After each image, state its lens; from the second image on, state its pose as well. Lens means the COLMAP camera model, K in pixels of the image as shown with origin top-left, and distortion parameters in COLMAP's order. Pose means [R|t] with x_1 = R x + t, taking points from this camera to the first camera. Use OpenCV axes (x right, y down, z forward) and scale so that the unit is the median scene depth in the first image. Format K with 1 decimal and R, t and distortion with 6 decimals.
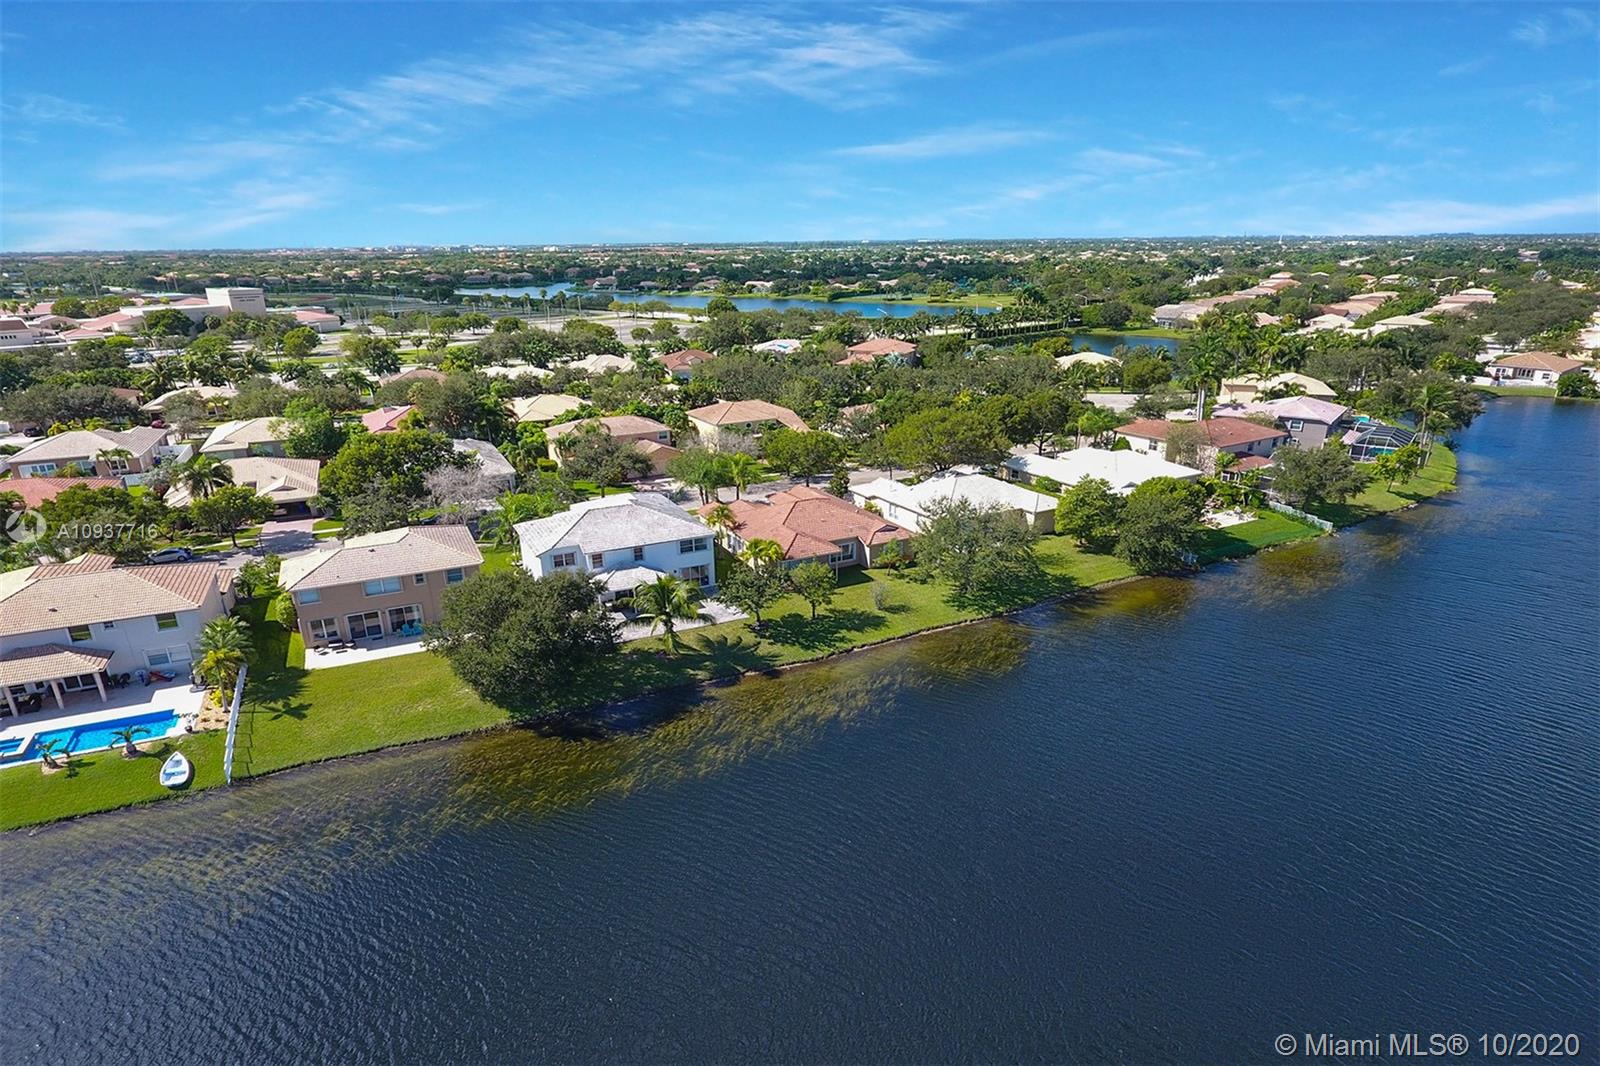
lens RADIAL K [[922.9, 0, 802.0], [0, 922.9, 605.5], [0, 0, 1]] dist [0.000910, -0.002252]
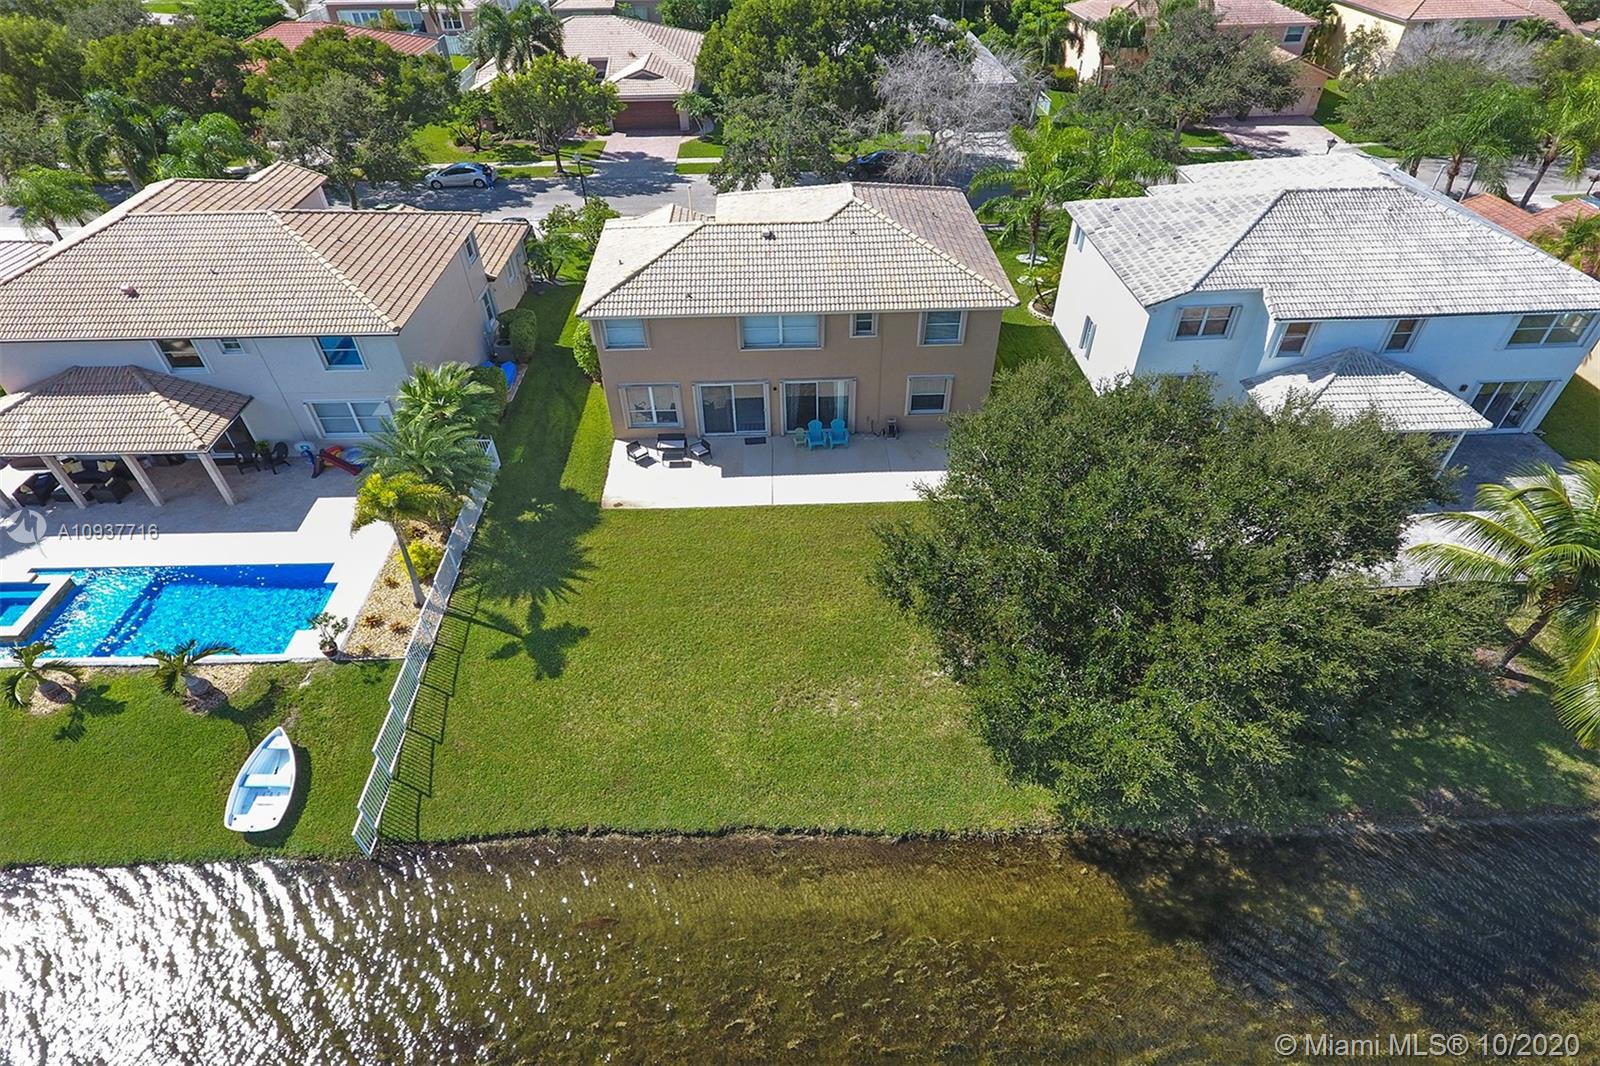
lens RADIAL K [[905.8, 0, 805.8], [0, 905.8, 575.8], [0, 0, 1]] dist [0.000057, -0.001246]
pose [[0.919688, 0.255701, -0.297980, -0.236766], [-0.145624, 0.926893, 0.345924, -0.050579], [0.364648, -0.274749, 0.889688, 0.490141]]
